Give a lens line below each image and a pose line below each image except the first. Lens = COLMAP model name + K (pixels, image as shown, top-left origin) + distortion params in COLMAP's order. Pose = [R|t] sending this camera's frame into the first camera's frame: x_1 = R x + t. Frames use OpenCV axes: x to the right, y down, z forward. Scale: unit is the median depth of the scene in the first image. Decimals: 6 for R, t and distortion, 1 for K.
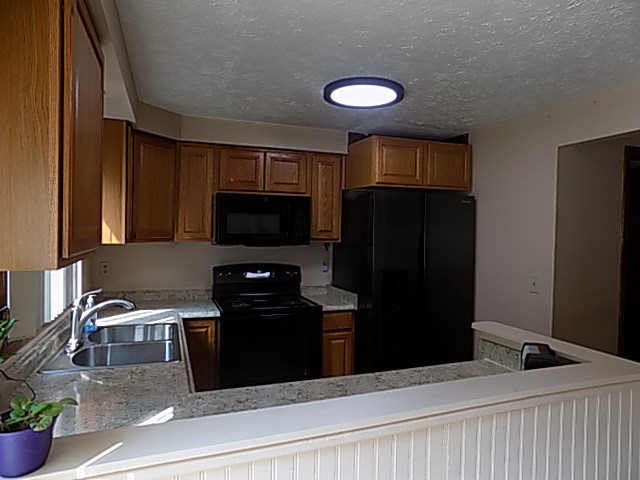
lens RADIAL K [[425.4, 0, 323.6], [0, 425.4, 239.6], [0, 0, 1]] dist [-0.008386, 0.000481]
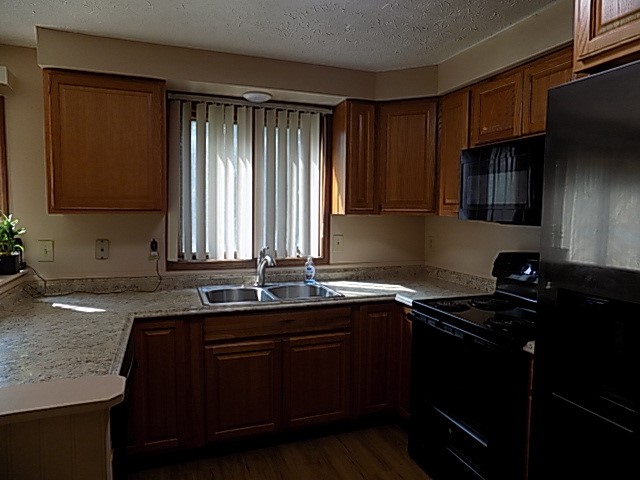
lens RADIAL K [[425.4, 0, 323.9], [0, 425.4, 236.0], [0, 0, 1]] dist [-0.008386, 0.000481]
pose [[0.006254, 0.052262, -0.998614, 0.518993], [-0.034173, 0.998061, 0.052019, 0.008605], [0.999396, 0.033801, 0.008028, 0.782141]]
